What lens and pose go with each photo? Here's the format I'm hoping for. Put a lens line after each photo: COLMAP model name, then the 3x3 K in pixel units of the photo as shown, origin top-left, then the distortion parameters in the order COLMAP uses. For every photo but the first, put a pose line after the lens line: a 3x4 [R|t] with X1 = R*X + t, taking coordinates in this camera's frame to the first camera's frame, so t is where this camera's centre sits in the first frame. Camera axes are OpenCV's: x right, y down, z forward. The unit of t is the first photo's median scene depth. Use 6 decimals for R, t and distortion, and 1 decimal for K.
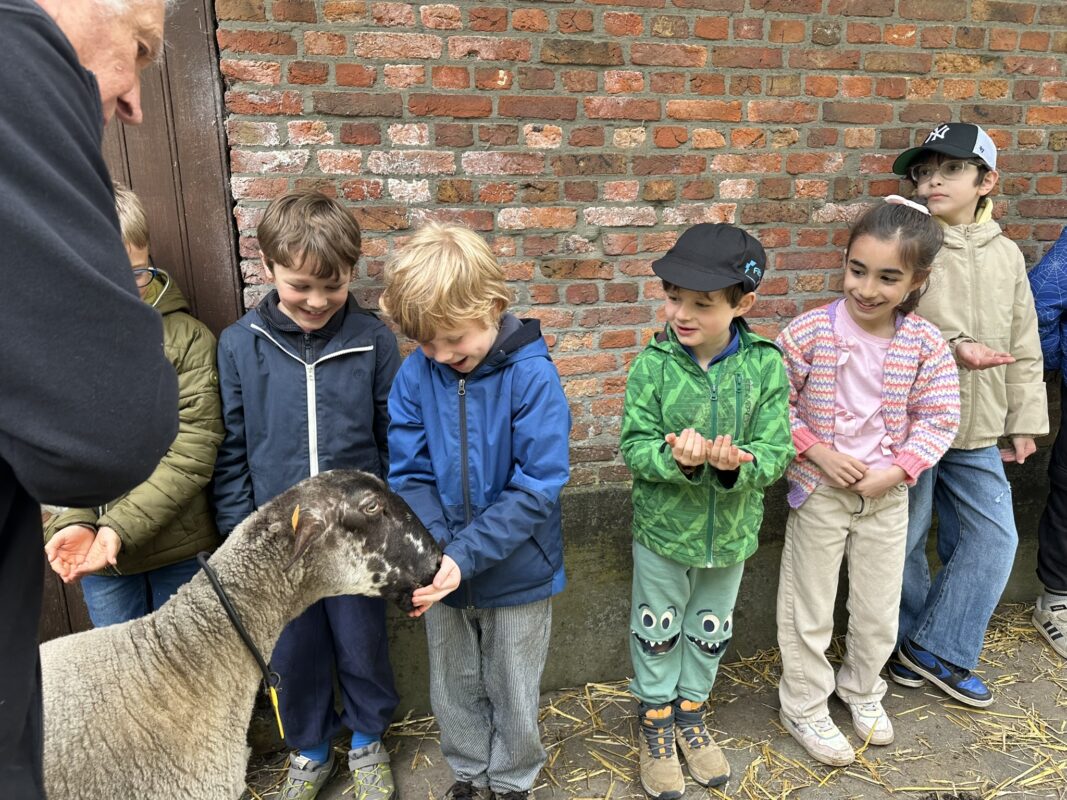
lens RADIAL K [[752.4, 0, 533.7], [0, 752.4, 403.0], [0, 0, 1]] dist [0.044611, -0.047367]
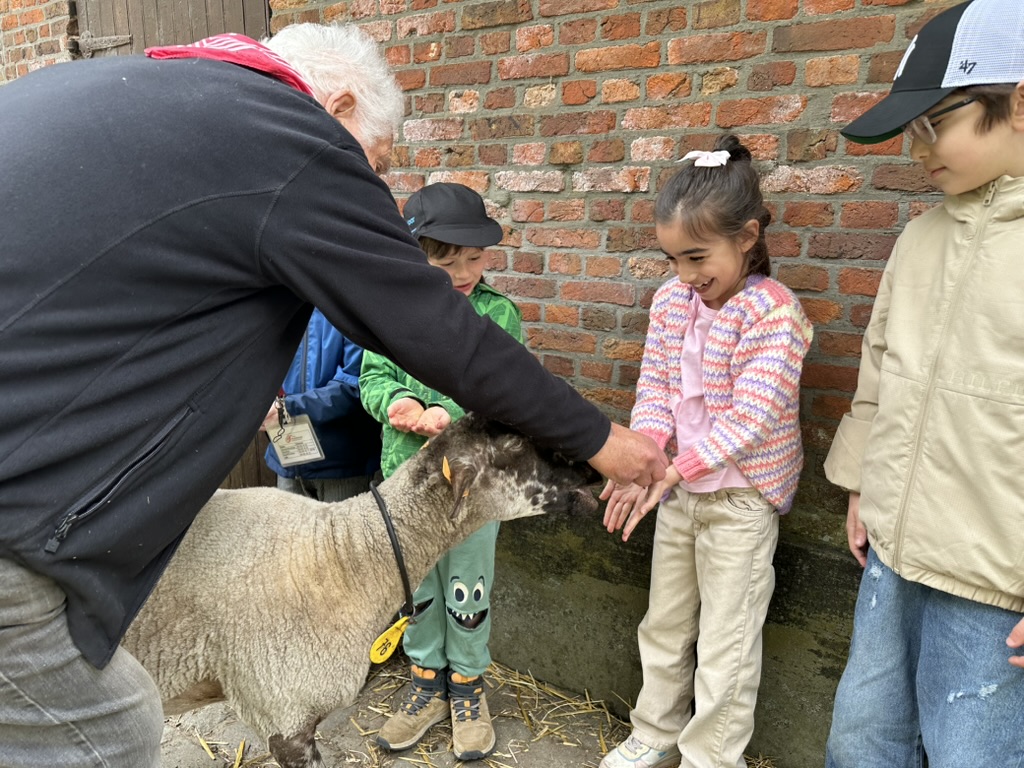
lens RADIAL K [[722.1, 0, 511.2], [0, 722.1, 382.2], [0, 0, 1]] dist [0.044611, -0.047367]
pose [[0.674922, 0.194084, -0.711907, 0.800328], [-0.218699, 0.974054, 0.058215, -0.050197], [0.704734, 0.116402, 0.699857, 0.381448]]
